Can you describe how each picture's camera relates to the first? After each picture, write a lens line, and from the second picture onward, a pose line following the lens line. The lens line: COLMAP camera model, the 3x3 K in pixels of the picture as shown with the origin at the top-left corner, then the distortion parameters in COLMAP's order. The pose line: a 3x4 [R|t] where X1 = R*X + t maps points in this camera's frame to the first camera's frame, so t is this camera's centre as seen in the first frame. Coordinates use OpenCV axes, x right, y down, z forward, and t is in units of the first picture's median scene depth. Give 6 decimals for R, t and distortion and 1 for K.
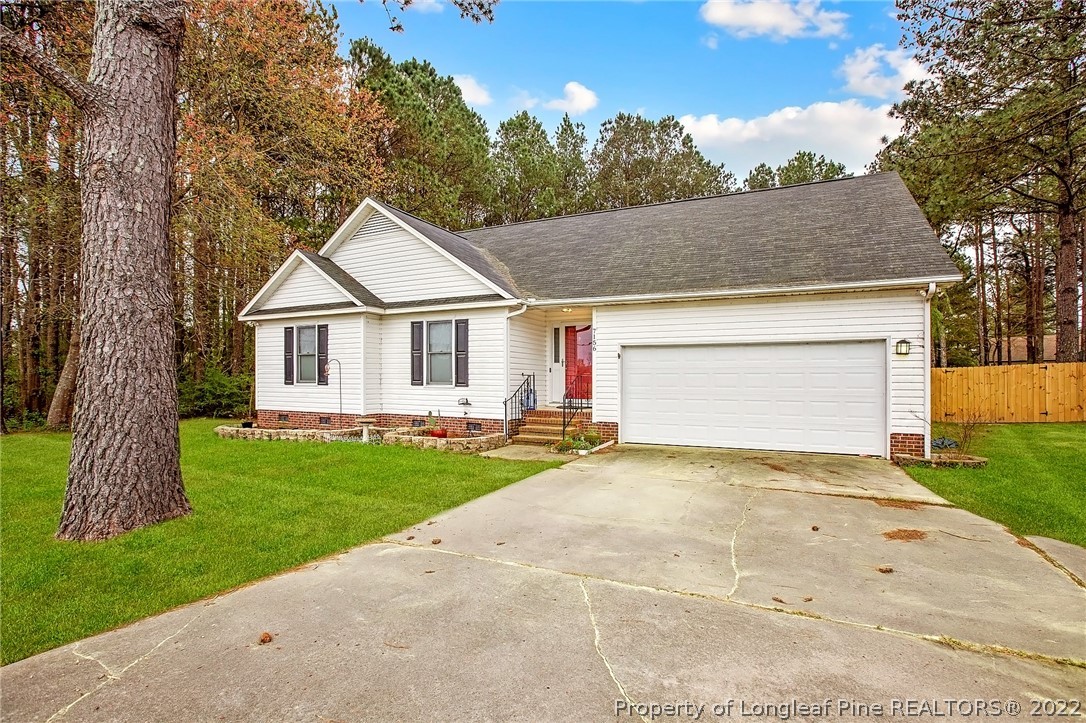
lens RADIAL K [[538.2, 0, 537.5], [0, 538.2, 361.5], [0, 0, 1]] dist [-0.053067, 0.027022]
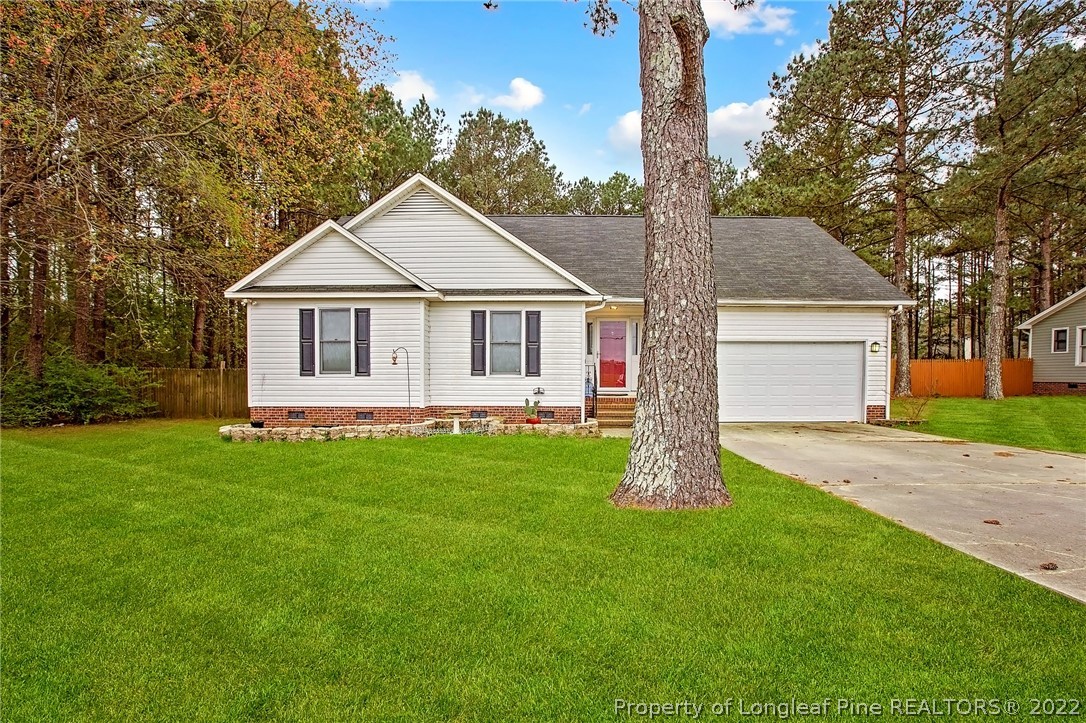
lens RADIAL K [[549.8, 0, 543.2], [0, 549.8, 368.6], [0, 0, 1]] dist [-0.058166, 0.027788]
pose [[0.890916, 0.001240, 0.454167, -0.579968], [-0.012532, 0.999683, 0.021856, 0.008355], [-0.453996, -0.025163, 0.890648, 0.051420]]
